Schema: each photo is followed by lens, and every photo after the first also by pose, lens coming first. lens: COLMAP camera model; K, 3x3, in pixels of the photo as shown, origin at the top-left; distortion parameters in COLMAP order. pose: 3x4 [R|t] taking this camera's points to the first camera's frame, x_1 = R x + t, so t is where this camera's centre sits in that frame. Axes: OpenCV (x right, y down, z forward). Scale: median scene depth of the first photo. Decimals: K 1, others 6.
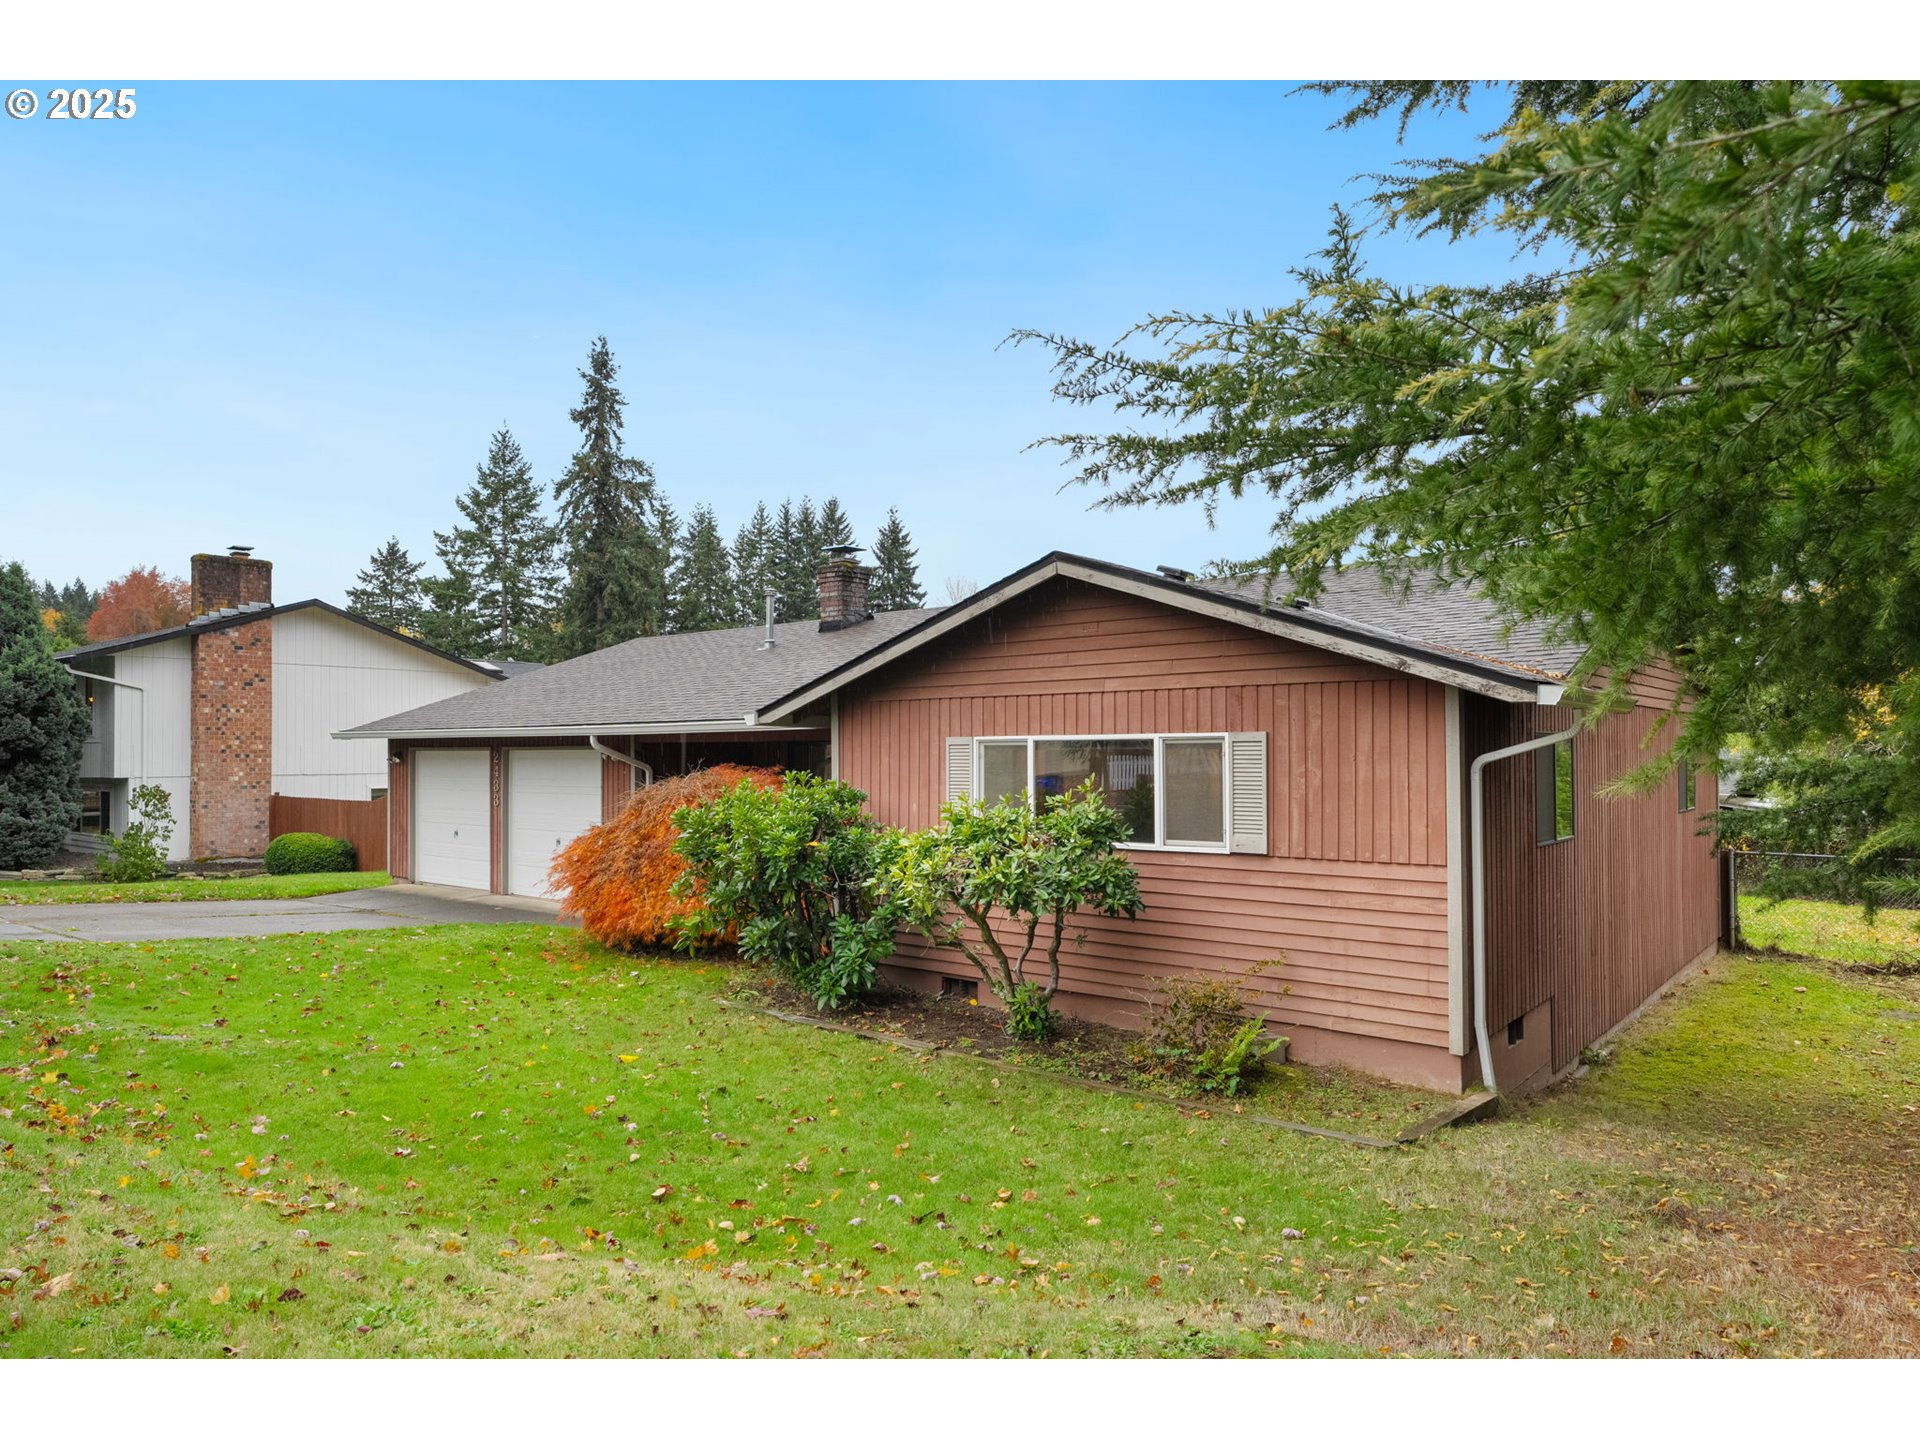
lens RADIAL K [[1214.9, 0, 1005.4], [0, 1214.9, 727.3], [0, 0, 1]] dist [-0.000924, 0.000324]
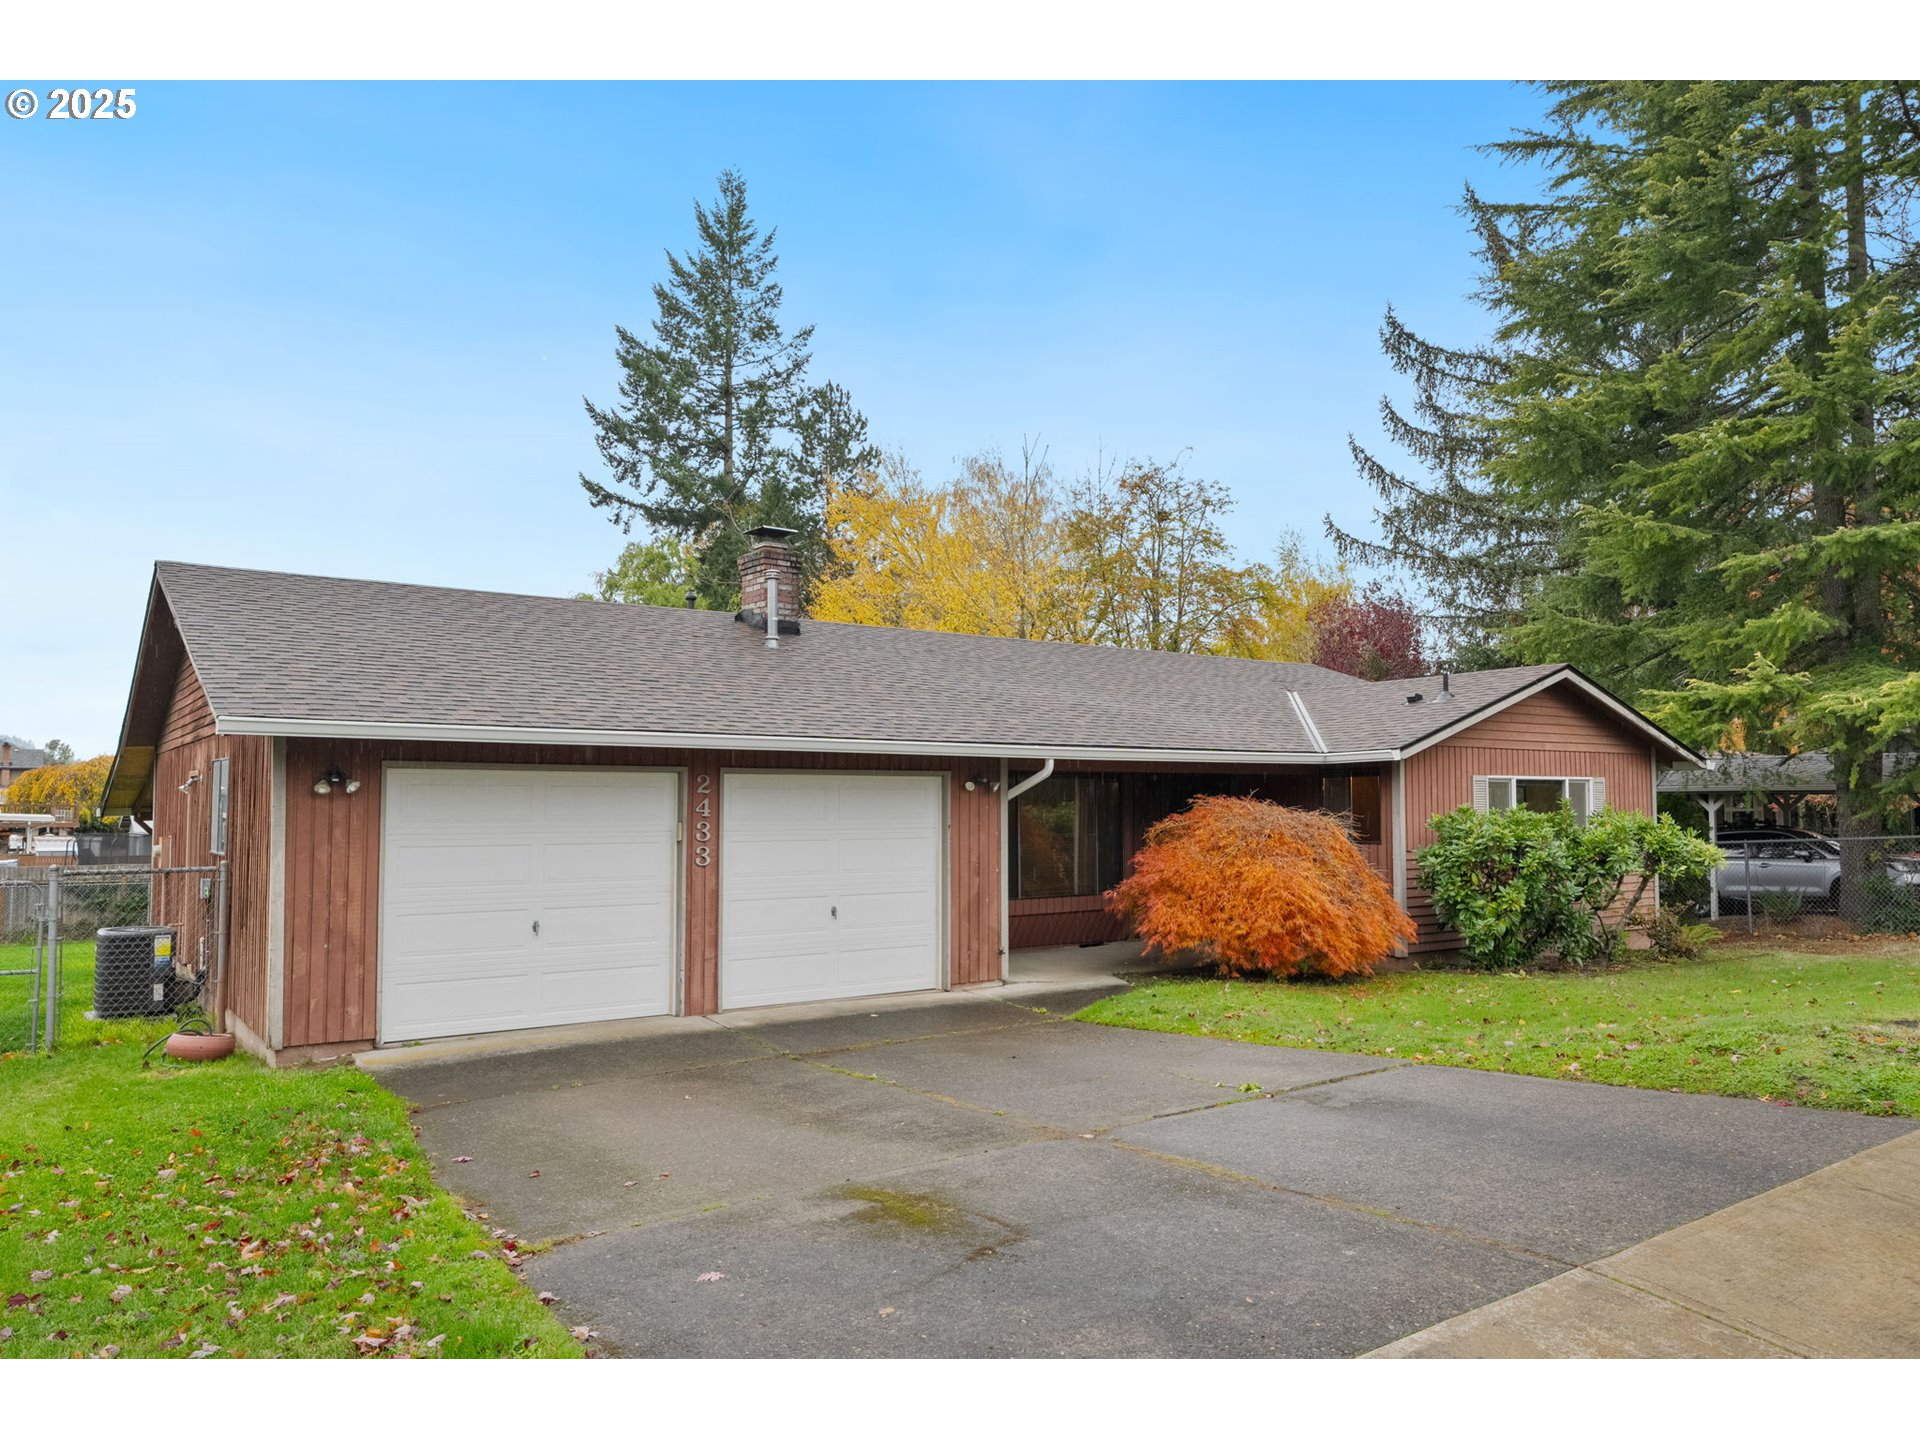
lens RADIAL K [[1293.2, 0, 962.7], [0, 1293.2, 745.3], [0, 0, 1]] dist [-0.002616, 0.004951]
pose [[0.284381, 0.045430, 0.957634, -1.226654], [-0.021431, 0.998928, -0.041025, 0.035409], [-0.958472, -0.008856, 0.285050, 0.857364]]
